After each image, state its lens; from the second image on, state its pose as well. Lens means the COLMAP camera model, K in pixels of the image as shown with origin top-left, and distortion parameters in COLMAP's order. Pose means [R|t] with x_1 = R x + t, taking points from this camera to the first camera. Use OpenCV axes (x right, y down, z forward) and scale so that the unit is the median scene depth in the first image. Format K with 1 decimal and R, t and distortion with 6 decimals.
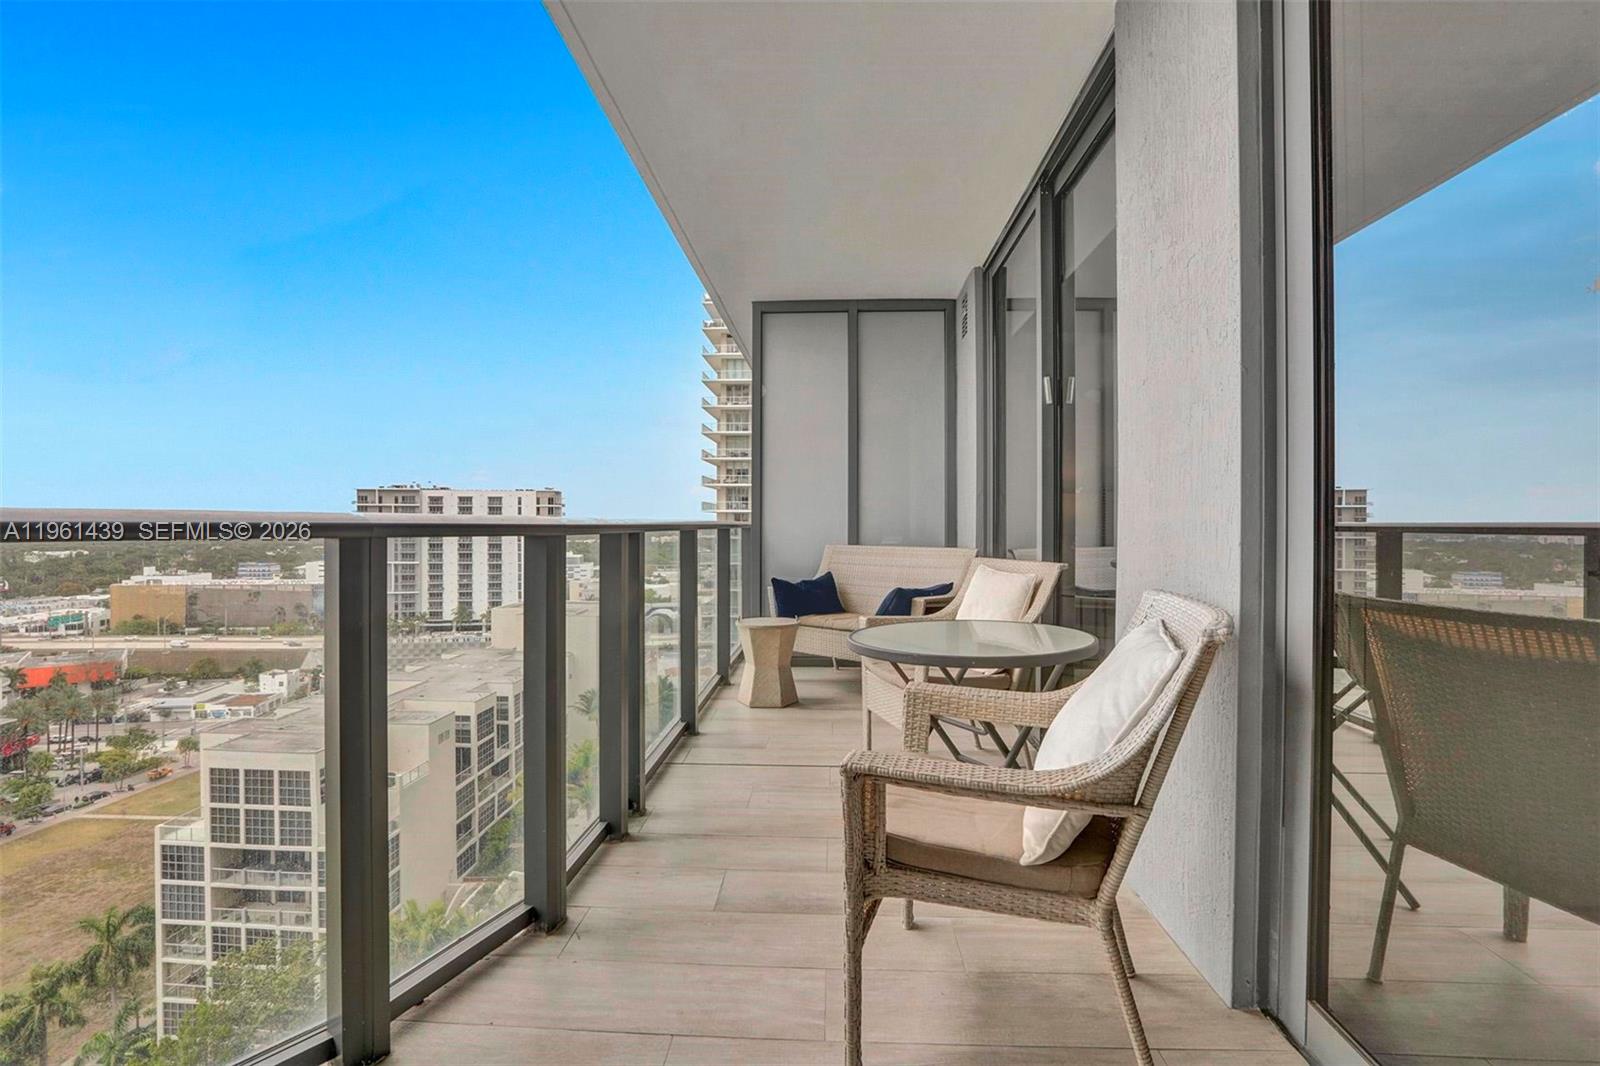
lens RADIAL K [[747.9, 0, 816.4], [0, 747.9, 524.3], [0, 0, 1]] dist [-0.019734, 0.006840]
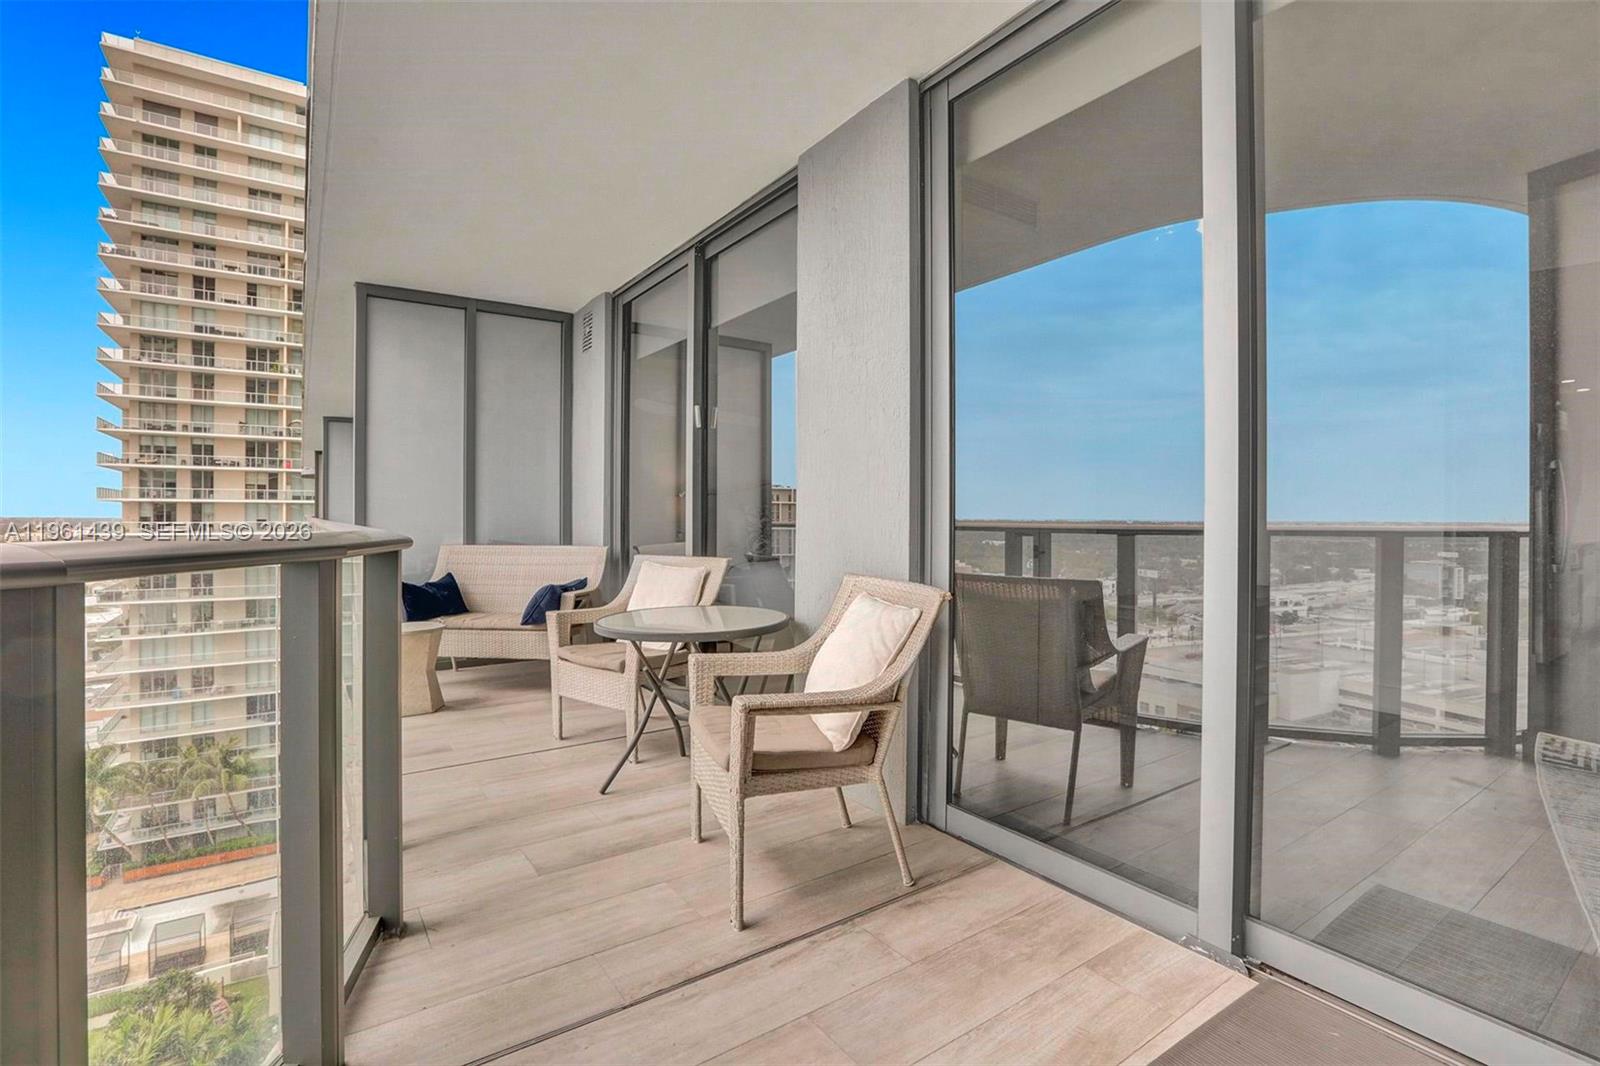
lens RADIAL K [[747.9, 0, 807.6], [0, 747.9, 517.0], [0, 0, 1]] dist [-0.019734, 0.006840]
pose [[0.792432, -0.001846, 0.609958, -0.199690], [0.000252, 0.999996, 0.002699, -0.011604], [-0.609960, -0.001984, 0.792429, -0.057408]]
